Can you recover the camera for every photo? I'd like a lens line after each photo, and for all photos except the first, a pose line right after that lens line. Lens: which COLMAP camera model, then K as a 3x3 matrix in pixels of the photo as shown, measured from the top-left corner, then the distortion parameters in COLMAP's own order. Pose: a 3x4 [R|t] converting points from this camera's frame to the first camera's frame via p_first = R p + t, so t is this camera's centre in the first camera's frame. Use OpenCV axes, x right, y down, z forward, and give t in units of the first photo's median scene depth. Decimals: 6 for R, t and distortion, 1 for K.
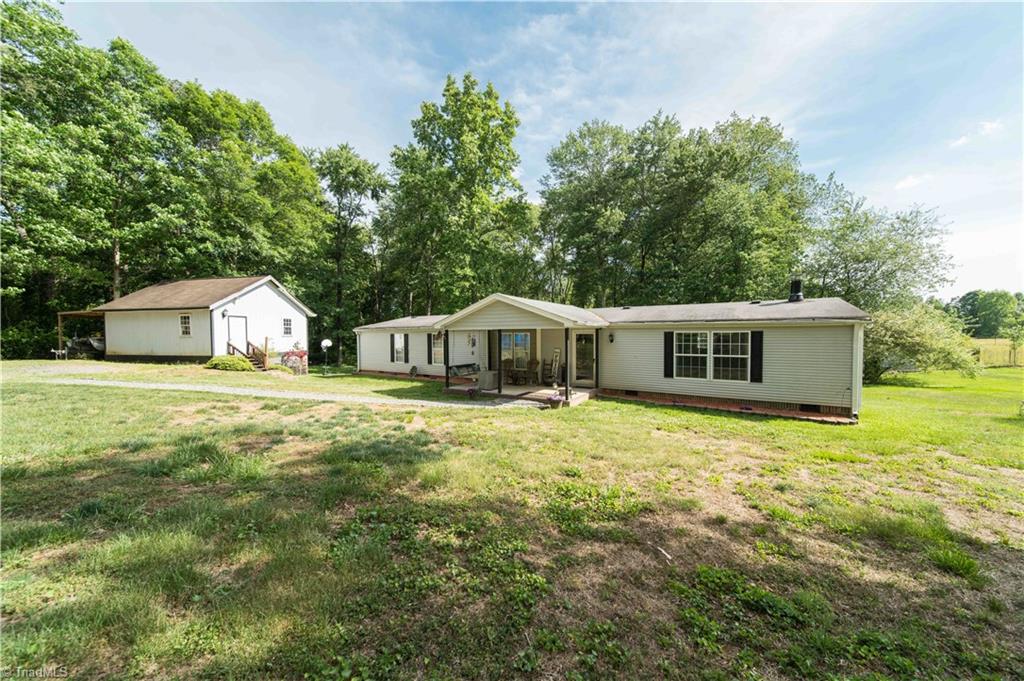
lens RADIAL K [[358.6, 0, 511.2], [0, 358.6, 341.8], [0, 0, 1]] dist [-0.001761, -0.000527]
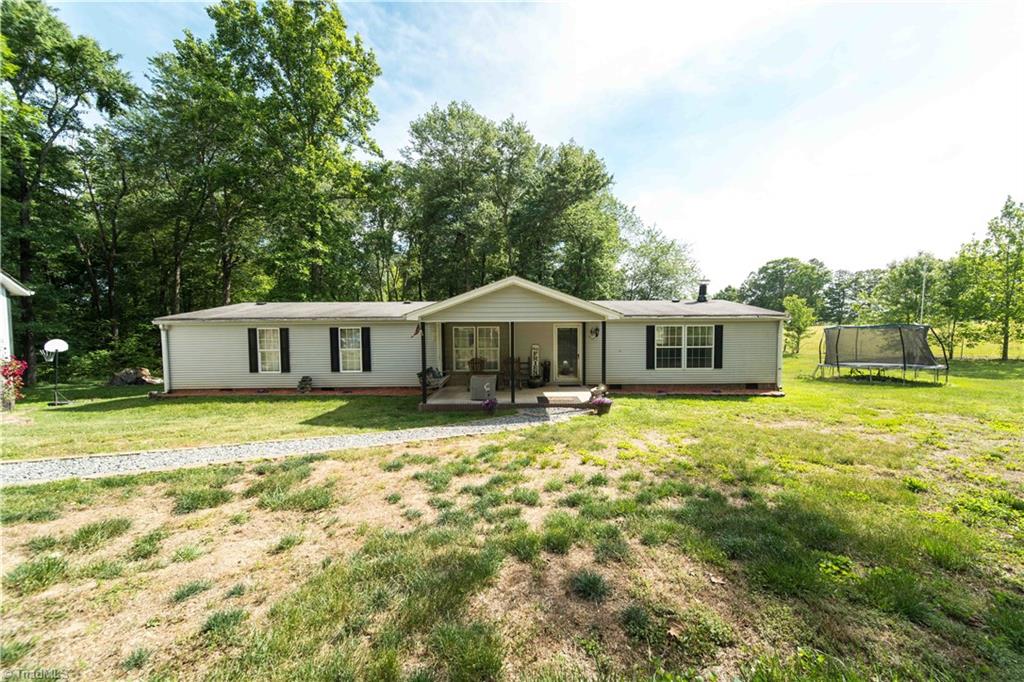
lens RADIAL K [[363.1, 0, 519.1], [0, 363.1, 334.8], [0, 0, 1]] dist [-0.001576, -0.000335]
pose [[0.836265, -0.012270, 0.548189, -0.318196], [0.014441, 0.999896, 0.000351, -0.004260], [-0.548136, 0.007623, 0.836355, 0.223824]]
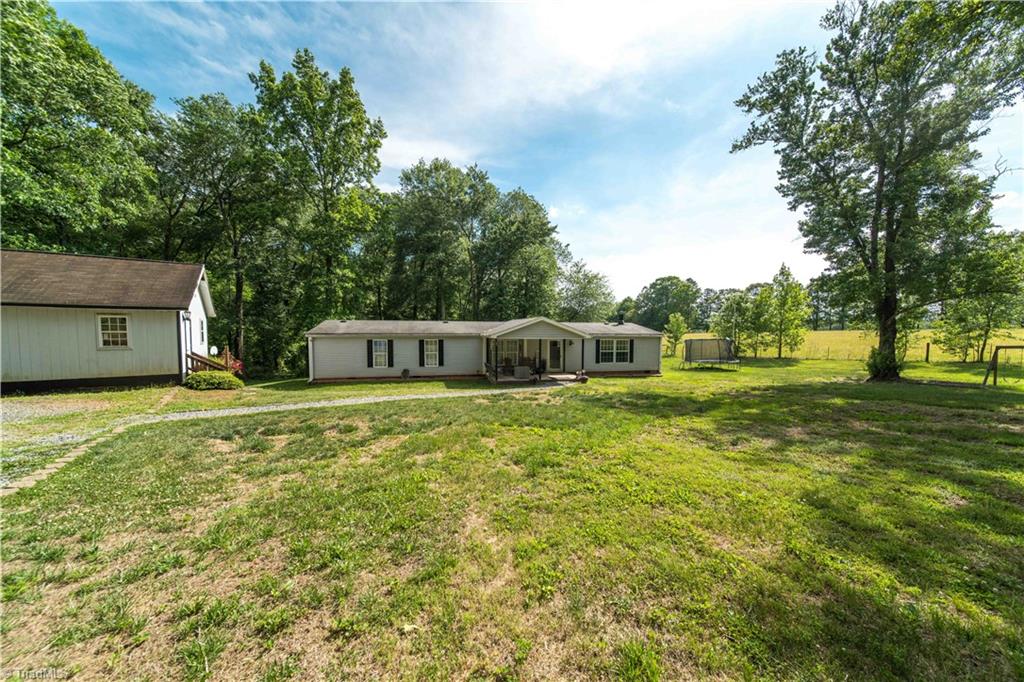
lens RADIAL K [[358.6, 0, 511.2], [0, 358.6, 342.3], [0, 0, 1]] dist [-0.001761, -0.000527]
pose [[0.698845, -0.016712, 0.715078, -0.856218], [0.006466, 0.999834, 0.017048, -0.032603], [-0.715244, -0.007290, 0.698837, -0.000339]]
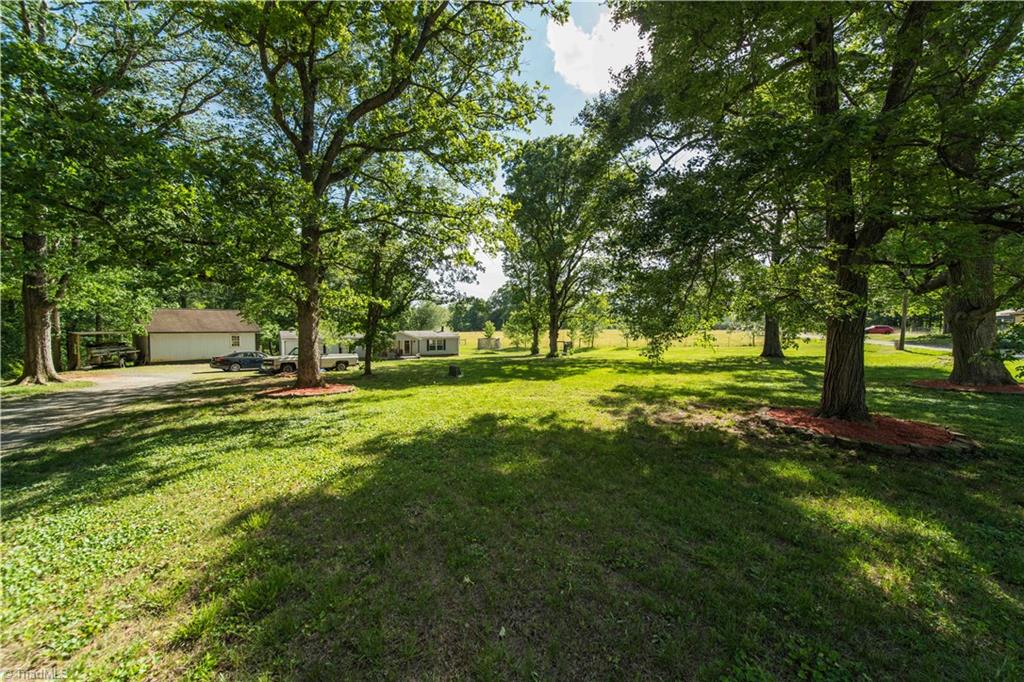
lens RADIAL K [[358.6, 0, 511.2], [0, 358.6, 342.3], [0, 0, 1]] dist [-0.001761, -0.000527]
pose [[0.397178, -0.033998, 0.917111, -2.006424], [0.008100, 0.999405, 0.033541, -0.087391], [-0.917706, -0.005894, 0.397217, -1.018845]]
